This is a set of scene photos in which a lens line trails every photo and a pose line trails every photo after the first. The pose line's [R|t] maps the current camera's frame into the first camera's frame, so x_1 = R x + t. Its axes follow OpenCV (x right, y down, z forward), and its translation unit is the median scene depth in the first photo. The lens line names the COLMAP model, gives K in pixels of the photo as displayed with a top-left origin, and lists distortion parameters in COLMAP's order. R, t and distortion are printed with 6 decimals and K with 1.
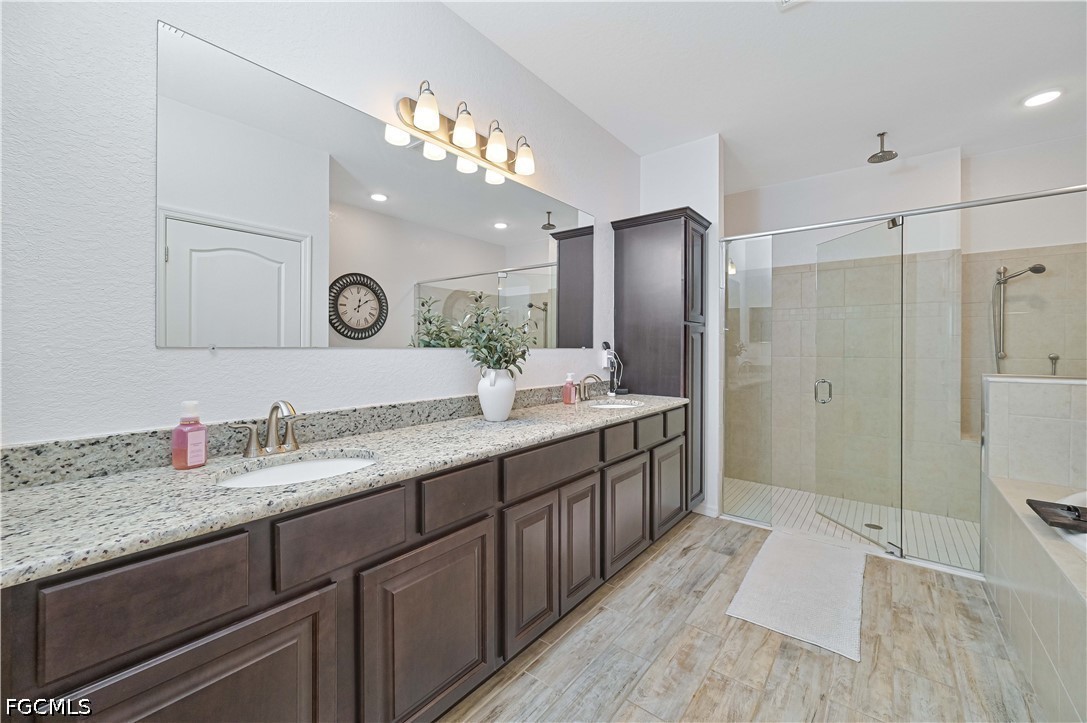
lens RADIAL K [[448.8, 0, 538.2], [0, 448.8, 343.7], [0, 0, 1]] dist [0.004024, 0.000276]
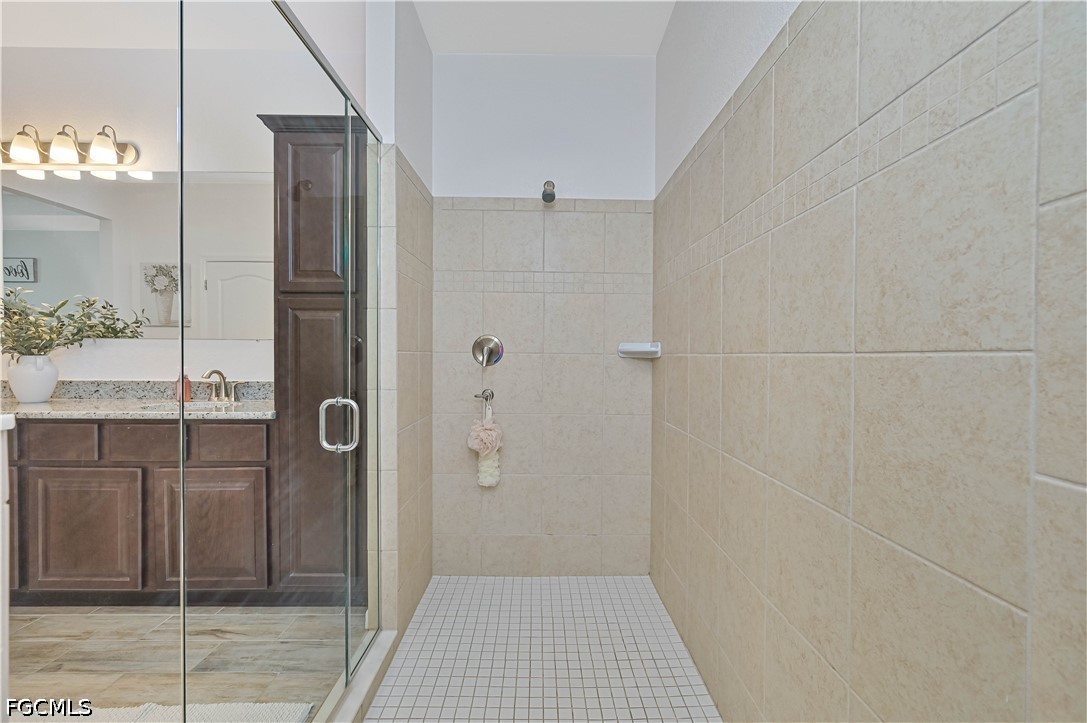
lens RADIAL K [[462.3, 0, 547.2], [0, 462.3, 363.4], [0, 0, 1]] dist [-0.000065, 0.000000]
pose [[0.631743, 0.011375, -0.775094, 1.183753], [-0.008462, 0.999934, 0.007778, 0.045390], [0.775132, 0.001645, 0.631798, 0.952147]]
